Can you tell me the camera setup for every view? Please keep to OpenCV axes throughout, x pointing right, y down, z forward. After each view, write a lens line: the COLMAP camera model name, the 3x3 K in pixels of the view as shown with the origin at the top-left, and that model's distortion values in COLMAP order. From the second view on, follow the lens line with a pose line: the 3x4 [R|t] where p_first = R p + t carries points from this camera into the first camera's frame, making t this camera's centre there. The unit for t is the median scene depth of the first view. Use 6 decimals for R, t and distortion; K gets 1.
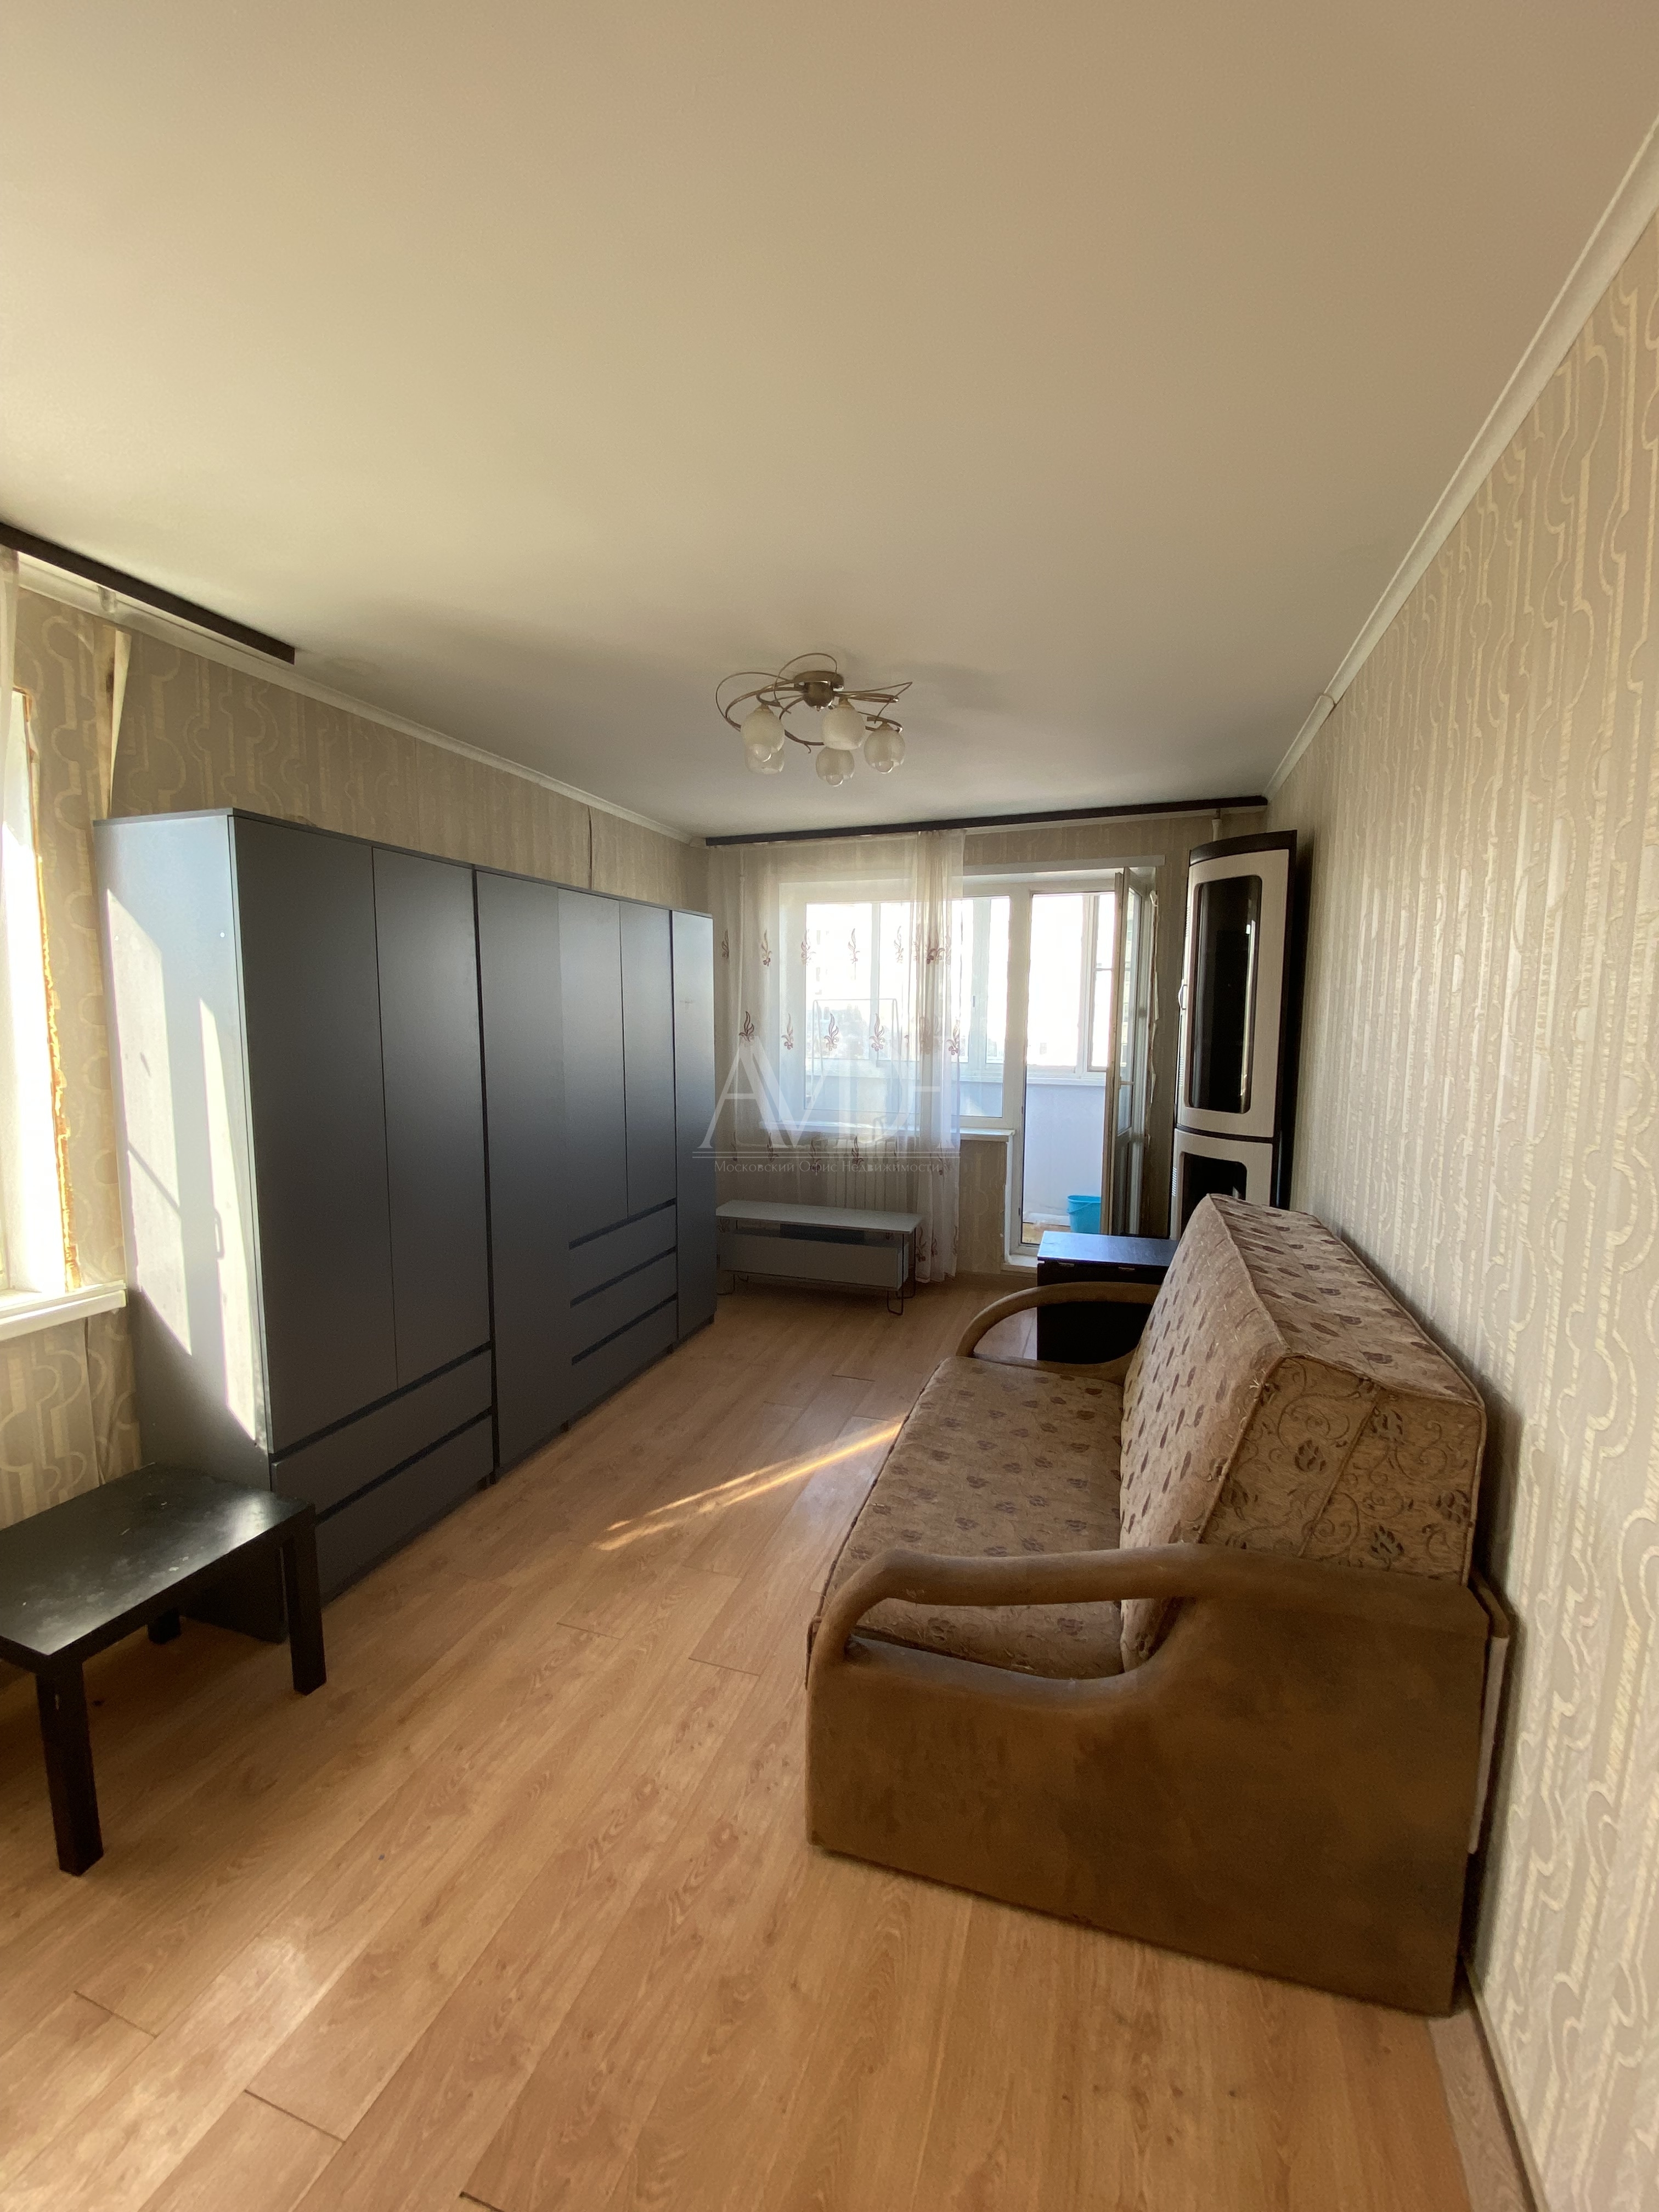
lens RADIAL K [[884.7, 0, 829.6], [0, 884.7, 1107.2], [0, 0, 1]] dist [0.008377, -0.014766]
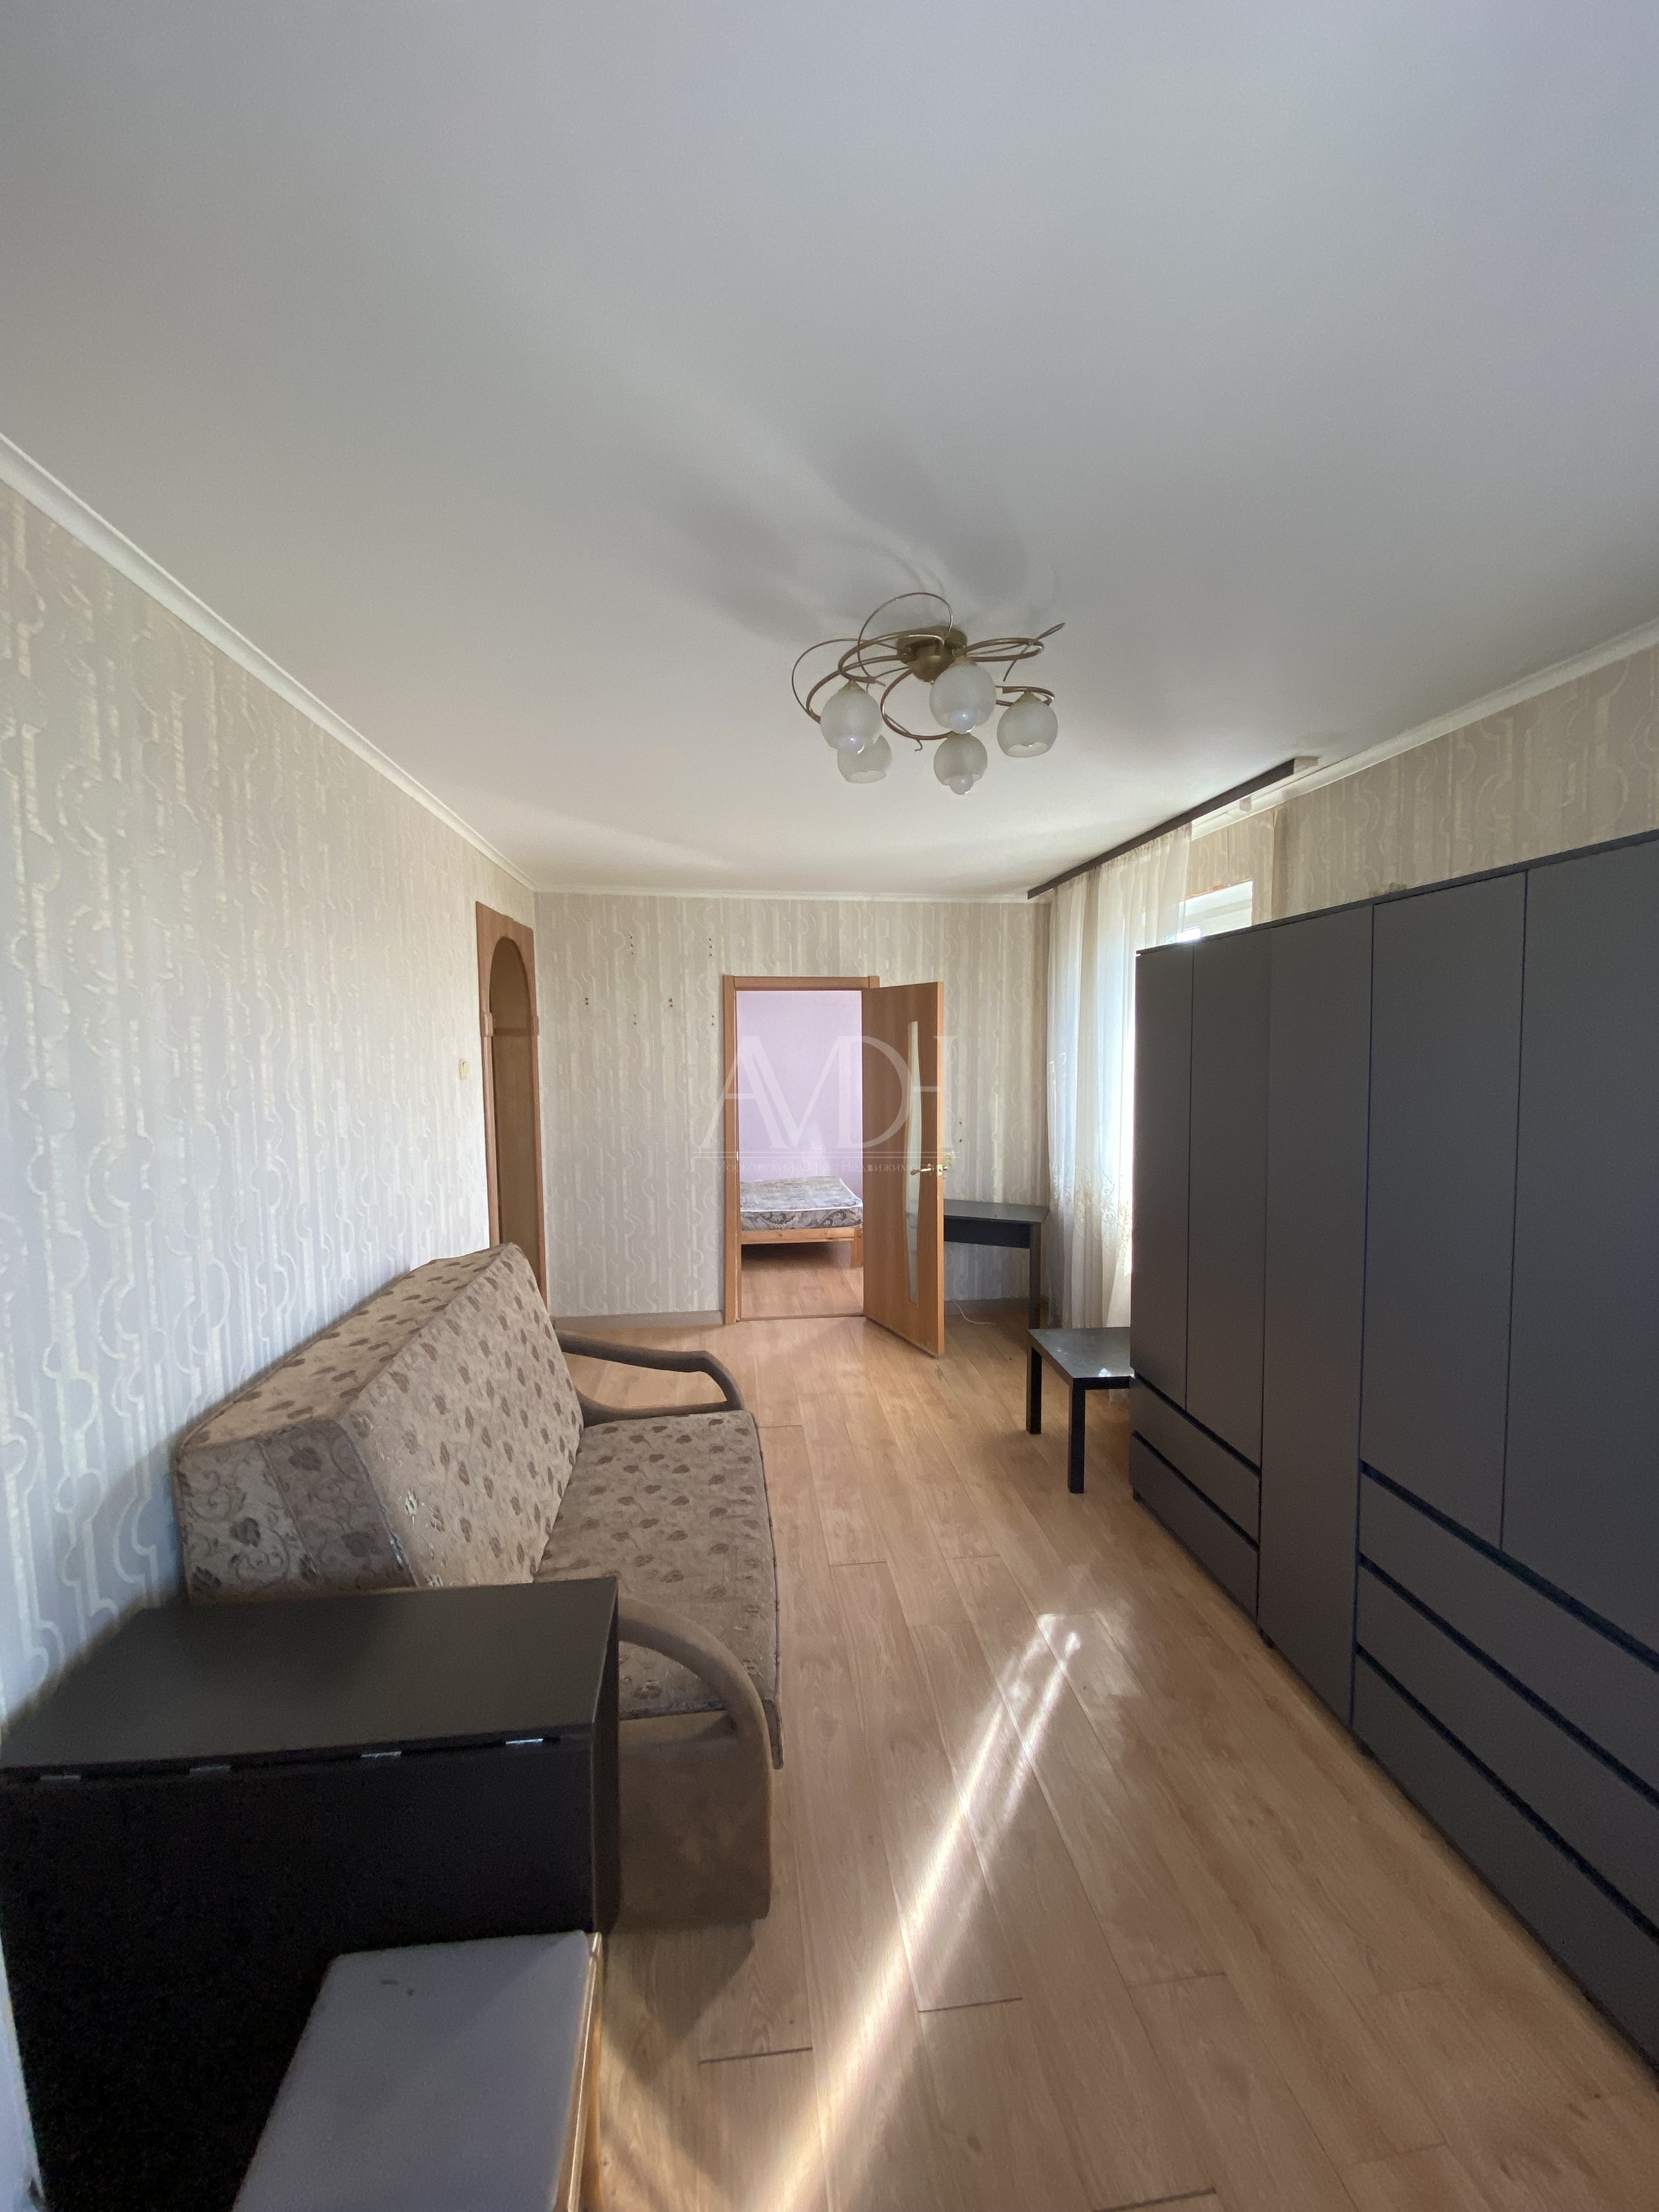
lens RADIAL K [[884.7, 0, 831.9], [0, 884.7, 1107.0], [0, 0, 1]] dist [0.008377, -0.014766]
pose [[-0.905456, 0.040976, -0.422458, 0.478052], [-0.034325, 0.985000, 0.169107, -0.300471], [0.423050, 0.167619, -0.890467, 2.129818]]
